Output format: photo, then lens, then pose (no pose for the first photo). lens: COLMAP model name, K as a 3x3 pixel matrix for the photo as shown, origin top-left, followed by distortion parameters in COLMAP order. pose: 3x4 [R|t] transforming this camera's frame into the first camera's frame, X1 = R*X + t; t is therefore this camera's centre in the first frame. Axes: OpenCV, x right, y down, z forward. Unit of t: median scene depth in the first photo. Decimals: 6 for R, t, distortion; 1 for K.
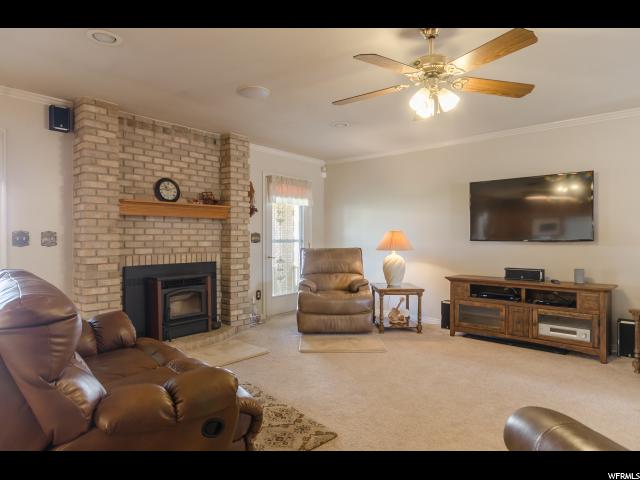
lens RADIAL K [[392.9, 0, 237.9], [0, 392.9, 240.7], [0, 0, 1]] dist [-0.001024, -0.000347]
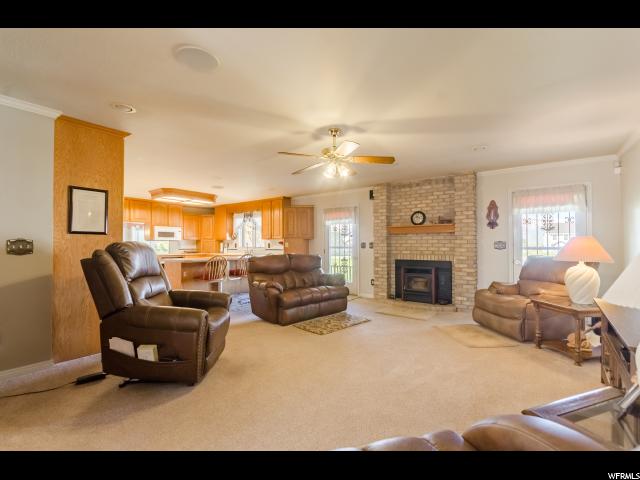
lens RADIAL K [[295.9, 0, 320.0], [0, 295.9, 240.0], [0, 0, 1]] dist [-0.000986, -0.000093]
pose [[0.108585, -0.010327, -0.994034, 1.078636], [-0.001844, 0.999942, -0.010590, -0.015340], [0.994085, 0.002983, 0.108560, 0.413863]]
